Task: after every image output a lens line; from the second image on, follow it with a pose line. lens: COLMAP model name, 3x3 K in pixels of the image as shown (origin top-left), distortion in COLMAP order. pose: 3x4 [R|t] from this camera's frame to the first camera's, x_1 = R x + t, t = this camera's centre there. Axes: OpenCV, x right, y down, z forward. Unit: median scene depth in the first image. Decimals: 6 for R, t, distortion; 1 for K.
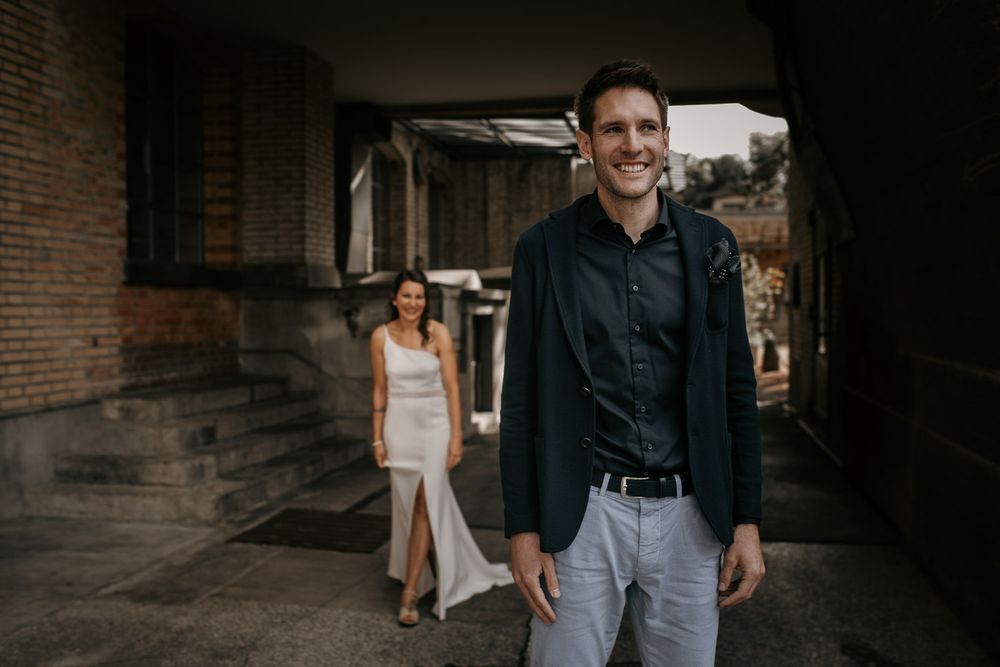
lens RADIAL K [[991.3, 0, 500.0], [0, 991.3, 333.5], [0, 0, 1]] dist [-0.075472, 0.137262]
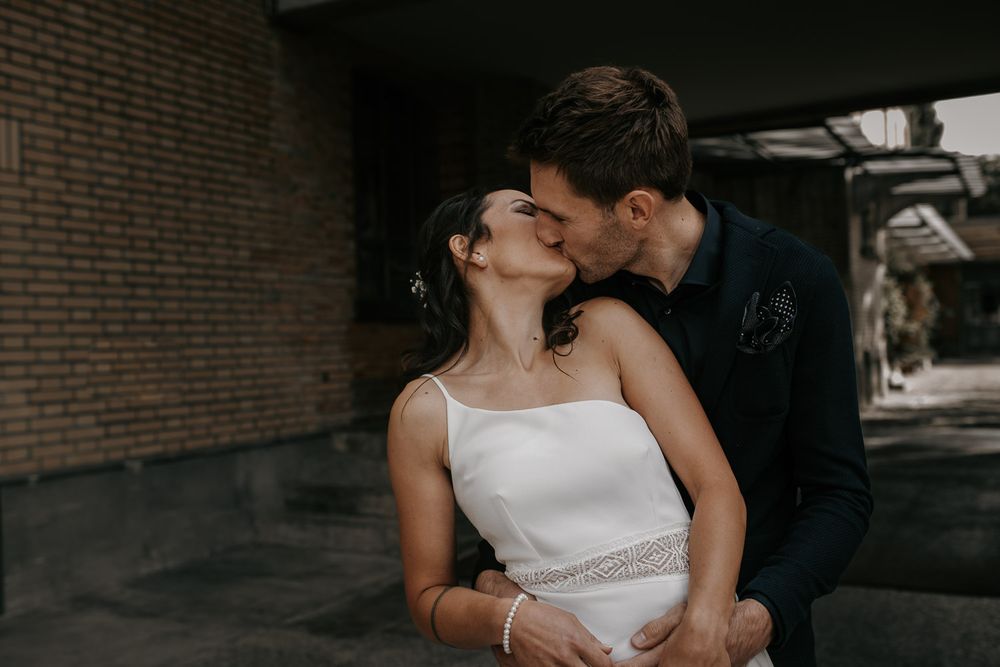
lens RADIAL K [[991.3, 0, 500.0], [0, 991.3, 333.5], [0, 0, 1]] dist [-0.075472, 0.137262]
pose [[0.953806, -0.032482, -0.298663, 0.090229], [0.024311, 0.999223, -0.031035, -0.001089], [0.299439, 0.022341, 0.953854, 0.050831]]
